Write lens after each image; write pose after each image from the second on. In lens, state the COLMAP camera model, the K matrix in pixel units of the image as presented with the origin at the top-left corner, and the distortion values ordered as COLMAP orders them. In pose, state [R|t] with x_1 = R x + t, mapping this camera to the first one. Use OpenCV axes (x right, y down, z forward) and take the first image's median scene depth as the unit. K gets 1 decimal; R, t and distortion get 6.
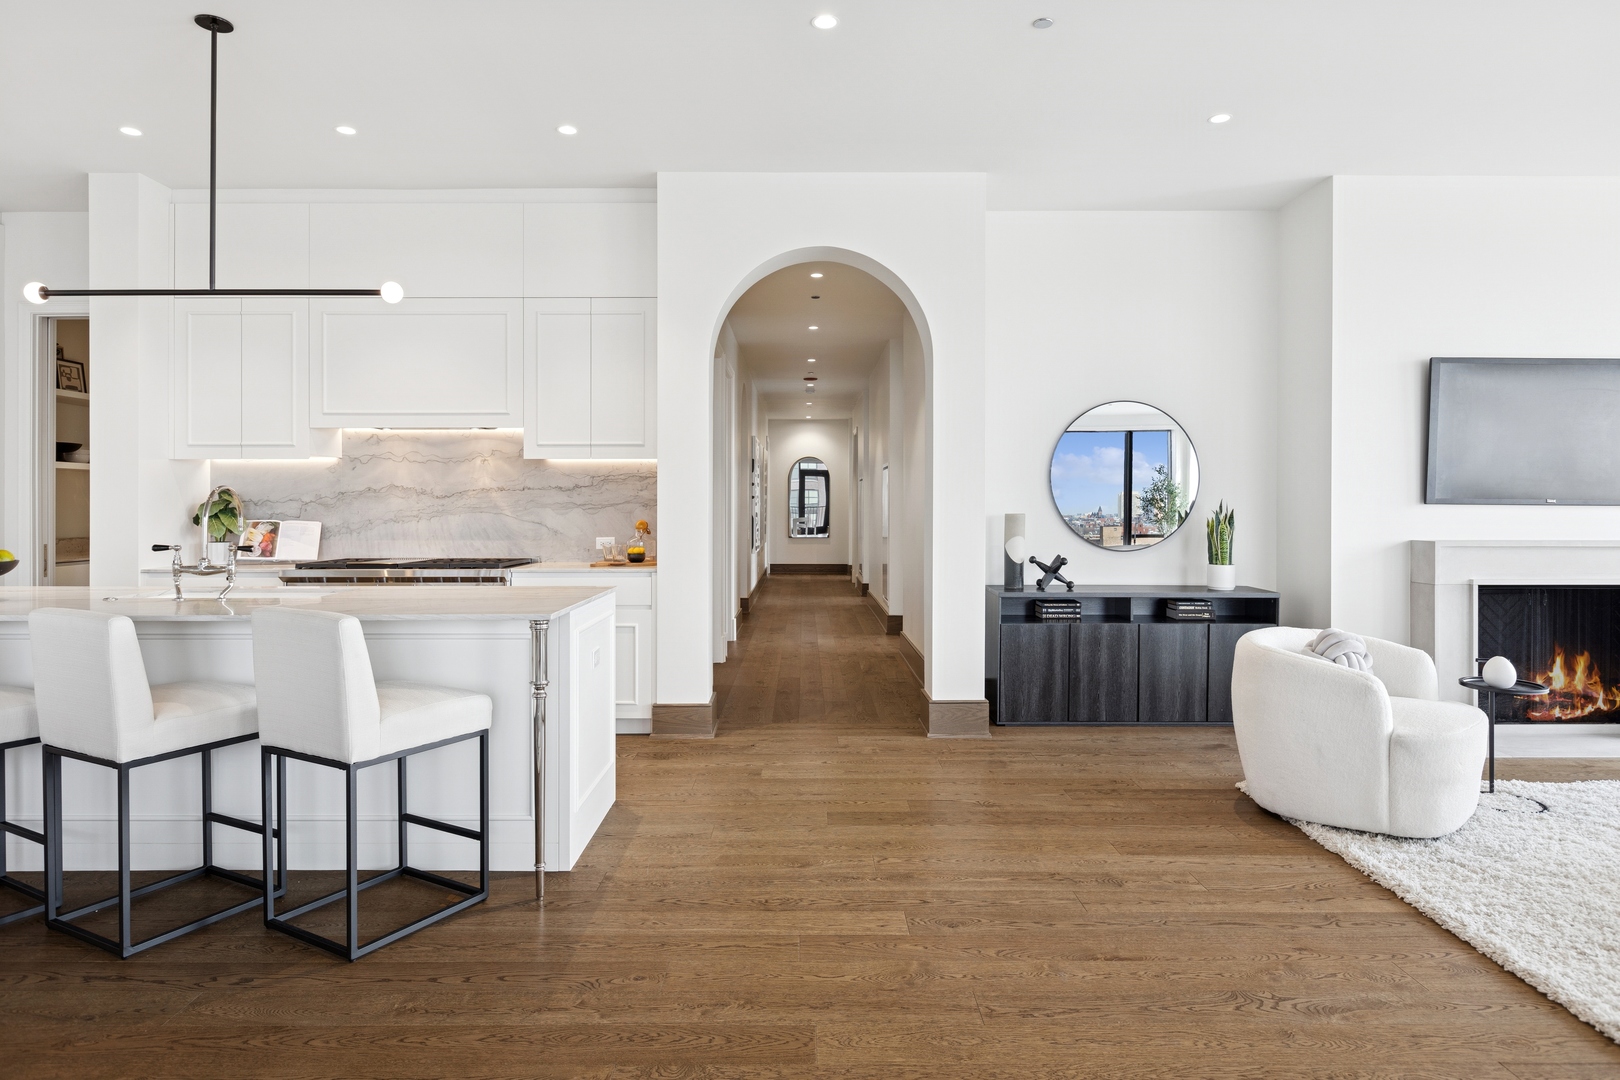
lens RADIAL K [[950.1, 0, 796.5], [0, 950.1, 515.7], [0, 0, 1]] dist [-0.009107, -0.000062]
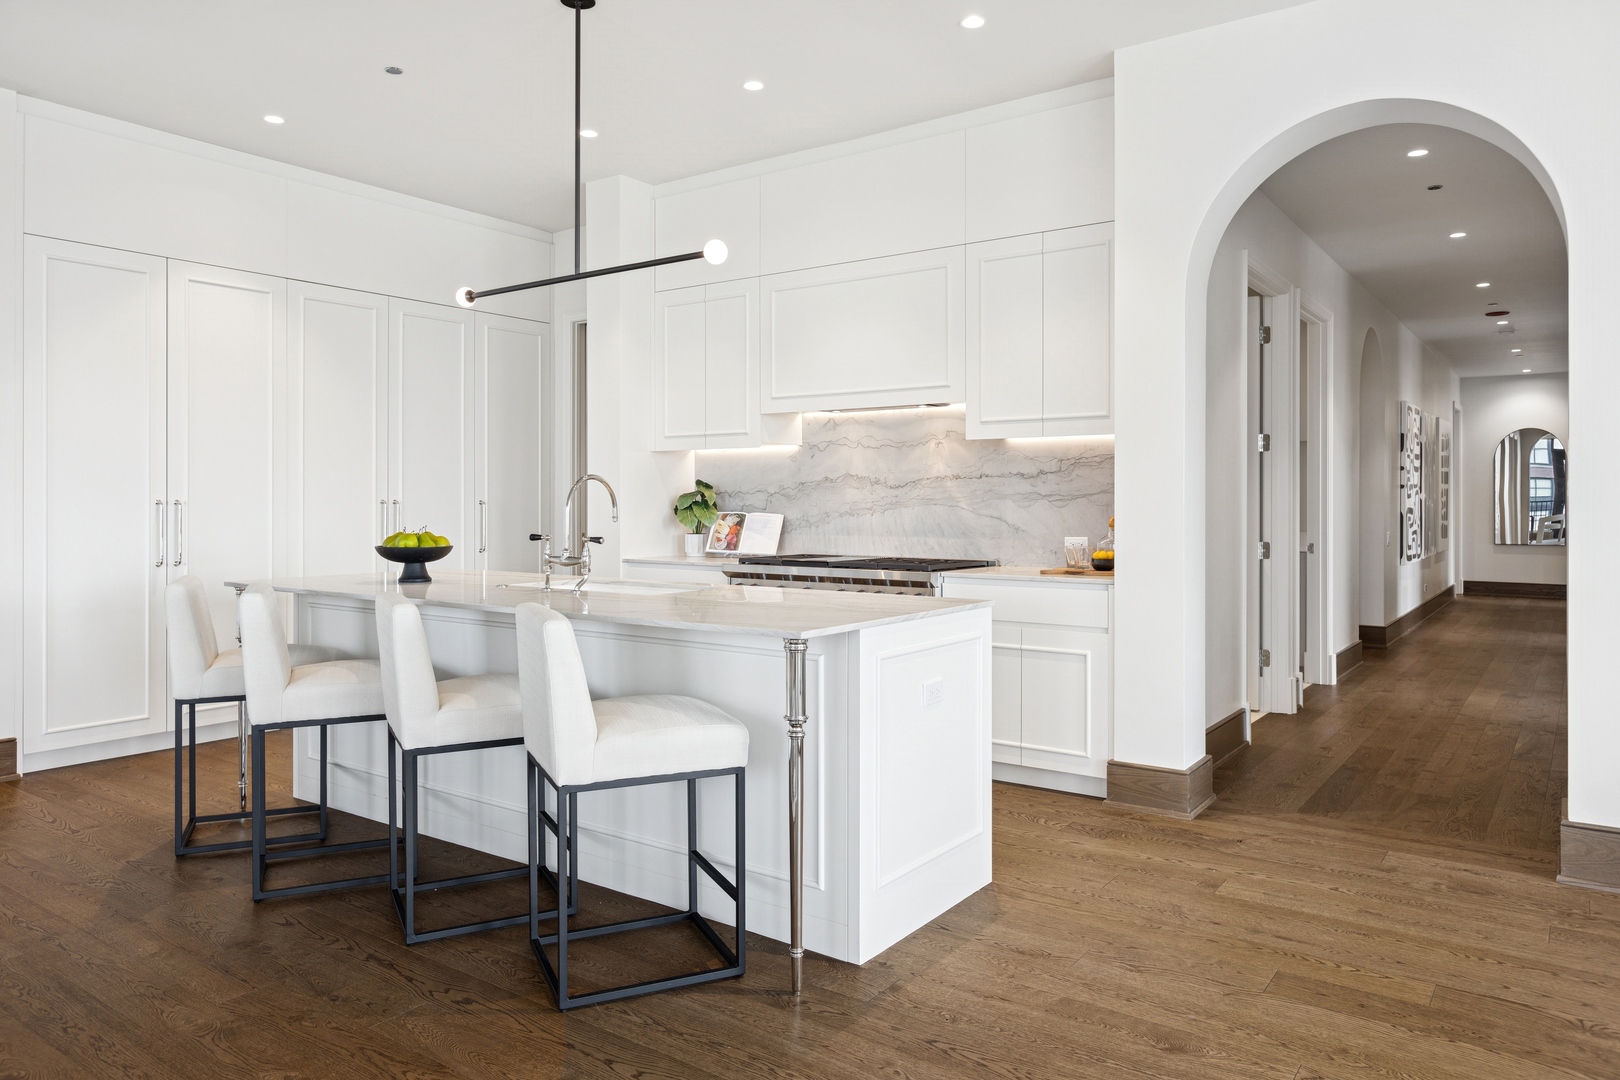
lens RADIAL K [[1080.8, 0, 779.0], [0, 1080.8, 502.5], [0, 0, 1]] dist [0.000290, -0.002226]
pose [[0.804358, 0.001974, -0.594142, 0.153643], [-0.006862, 0.999959, -0.005968, 0.001605], [0.594106, 0.008877, 0.804338, 0.164339]]
